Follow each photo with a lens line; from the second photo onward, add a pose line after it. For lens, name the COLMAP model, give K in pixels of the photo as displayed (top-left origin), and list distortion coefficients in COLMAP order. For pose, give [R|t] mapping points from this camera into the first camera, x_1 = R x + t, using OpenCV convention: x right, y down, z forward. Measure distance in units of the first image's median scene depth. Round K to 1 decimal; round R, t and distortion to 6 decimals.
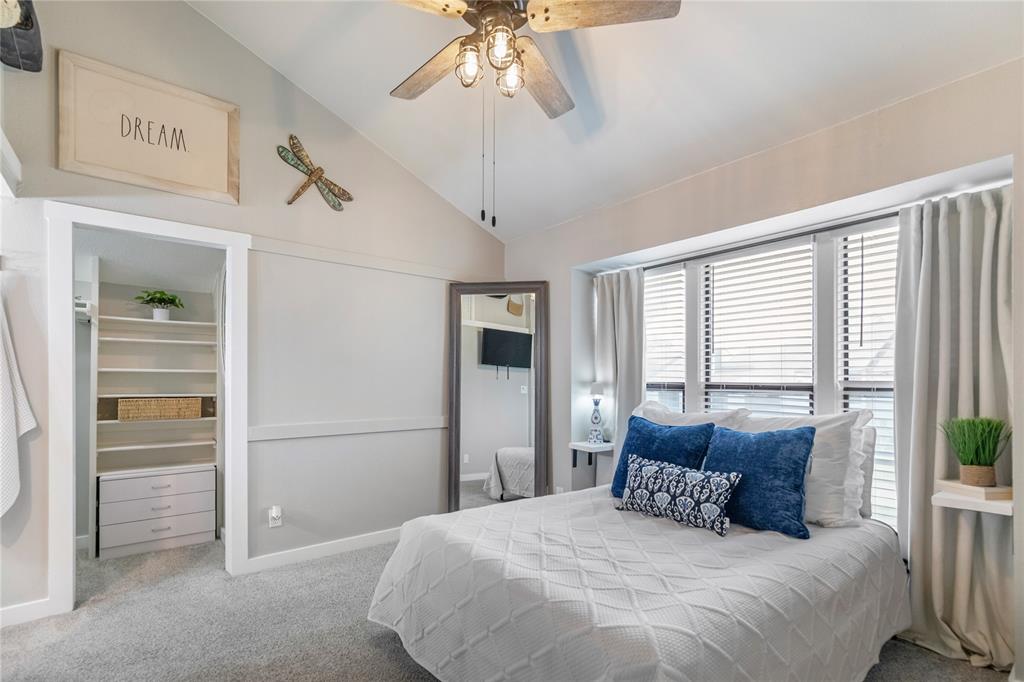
lens RADIAL K [[485.2, 0, 498.0], [0, 485.2, 389.1], [0, 0, 1]] dist [0.003026, 0.000524]
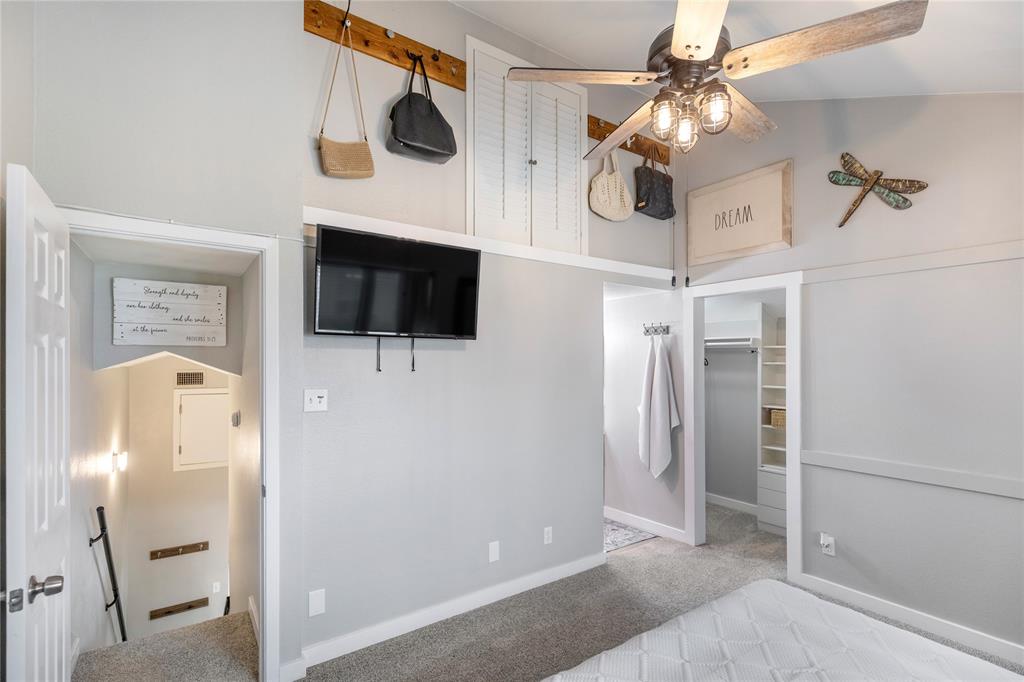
lens RADIAL K [[471.7, 0, 511.9], [0, 471.7, 365.0], [0, 0, 1]] dist [0.001437, 0.000116]
pose [[-0.058897, 0.007399, -0.998237, 0.518714], [-0.015915, 0.999838, 0.008350, -0.098932], [0.998137, 0.016378, -0.058769, 0.389435]]
